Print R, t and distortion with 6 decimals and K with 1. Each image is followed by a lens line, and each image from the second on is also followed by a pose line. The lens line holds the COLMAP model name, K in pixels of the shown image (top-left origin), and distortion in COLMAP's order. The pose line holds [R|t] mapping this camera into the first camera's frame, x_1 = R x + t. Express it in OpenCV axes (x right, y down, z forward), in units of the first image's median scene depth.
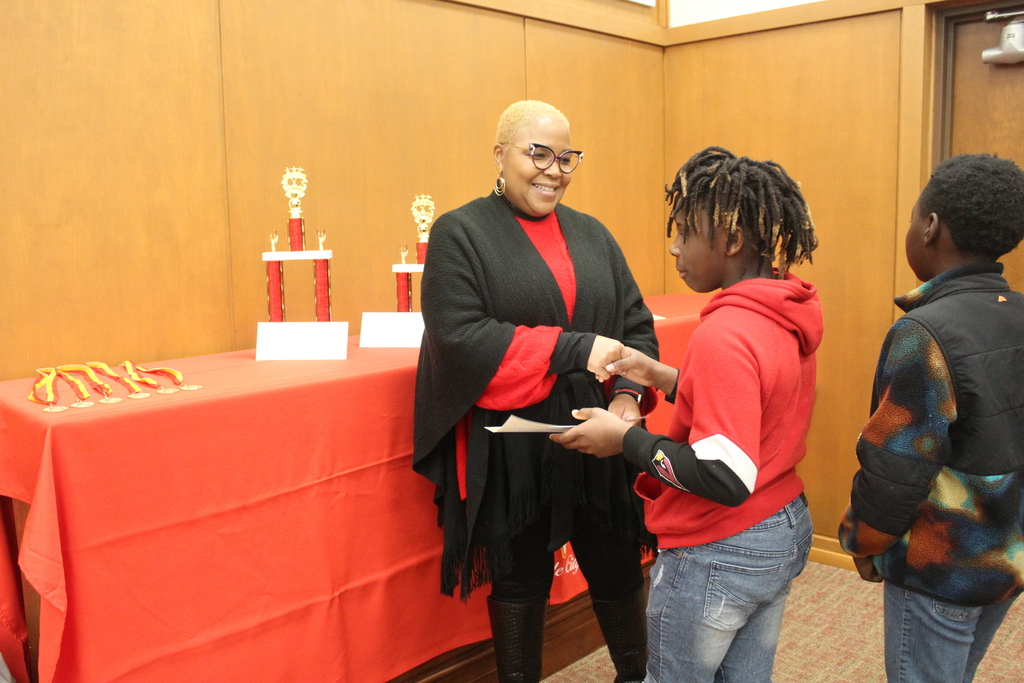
lens RADIAL K [[938.9, 0, 512.0], [0, 938.9, 341.5], [0, 0, 1]] dist [-0.188638, 0.191862]
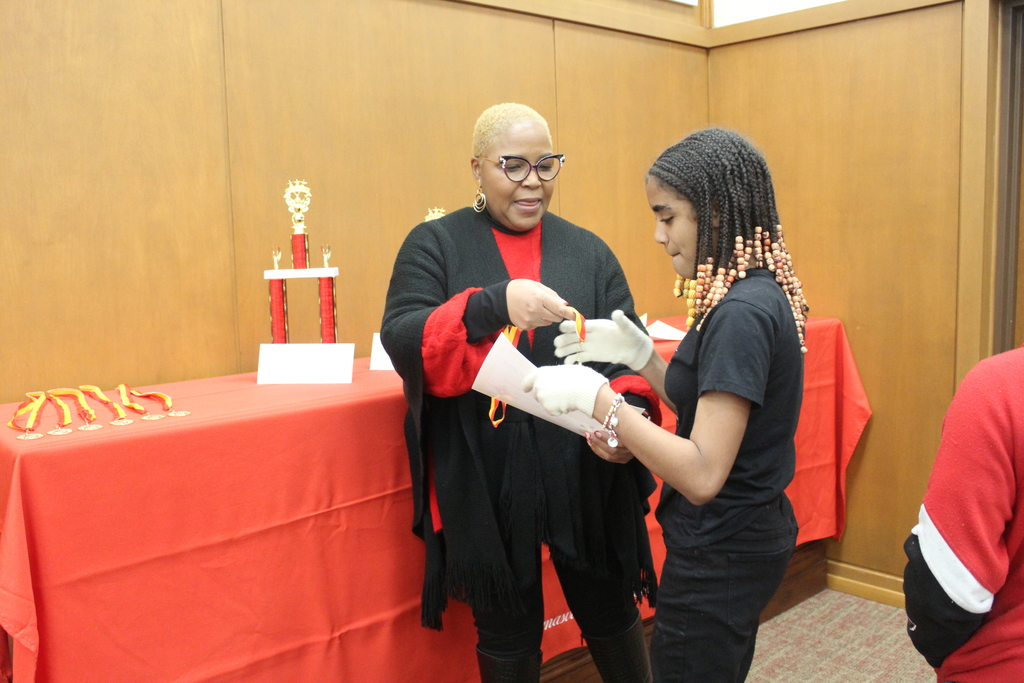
lens RADIAL K [[931.3, 0, 537.2], [0, 931.3, 343.7], [0, 0, 1]] dist [-0.193566, 0.196914]
pose [[0.997379, 0.001165, -0.072348, 0.078171], [-0.001955, 0.999939, -0.010849, -0.011384], [0.072331, 0.010962, 0.997320, 0.084281]]
